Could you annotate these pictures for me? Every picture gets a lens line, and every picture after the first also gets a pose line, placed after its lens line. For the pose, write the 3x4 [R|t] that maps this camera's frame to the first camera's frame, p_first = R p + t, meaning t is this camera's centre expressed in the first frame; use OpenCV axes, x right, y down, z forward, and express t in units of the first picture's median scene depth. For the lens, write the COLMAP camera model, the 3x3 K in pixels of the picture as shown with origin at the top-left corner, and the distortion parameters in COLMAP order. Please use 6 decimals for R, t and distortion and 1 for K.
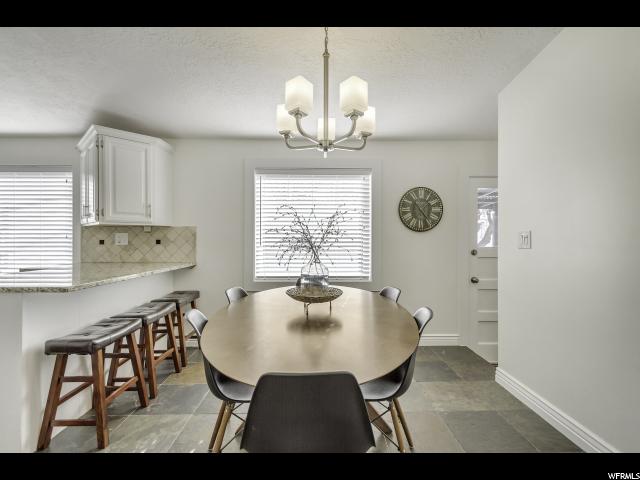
lens RADIAL K [[297.2, 0, 320.7], [0, 297.2, 239.5], [0, 0, 1]] dist [0.007492, -0.002433]
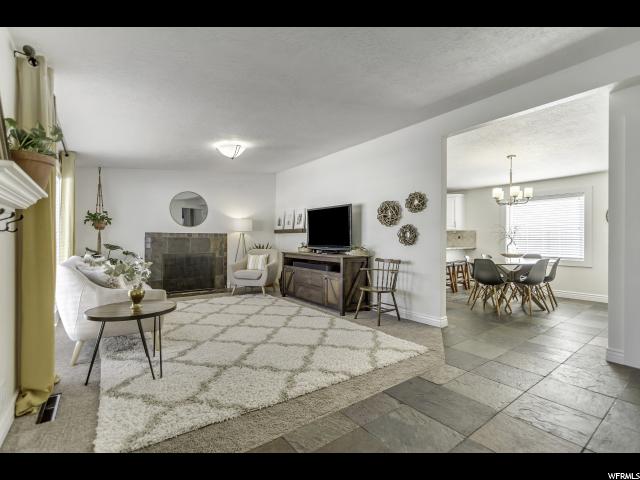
lens RADIAL K [[297.2, 0, 322.6], [0, 297.2, 239.3], [0, 0, 1]] dist [0.007492, -0.002433]
pose [[0.585326, -0.001128, -0.810798, 0.670870], [-0.001188, 0.999997, -0.002249, 0.027644], [0.810797, 0.002280, 0.585322, -1.149087]]
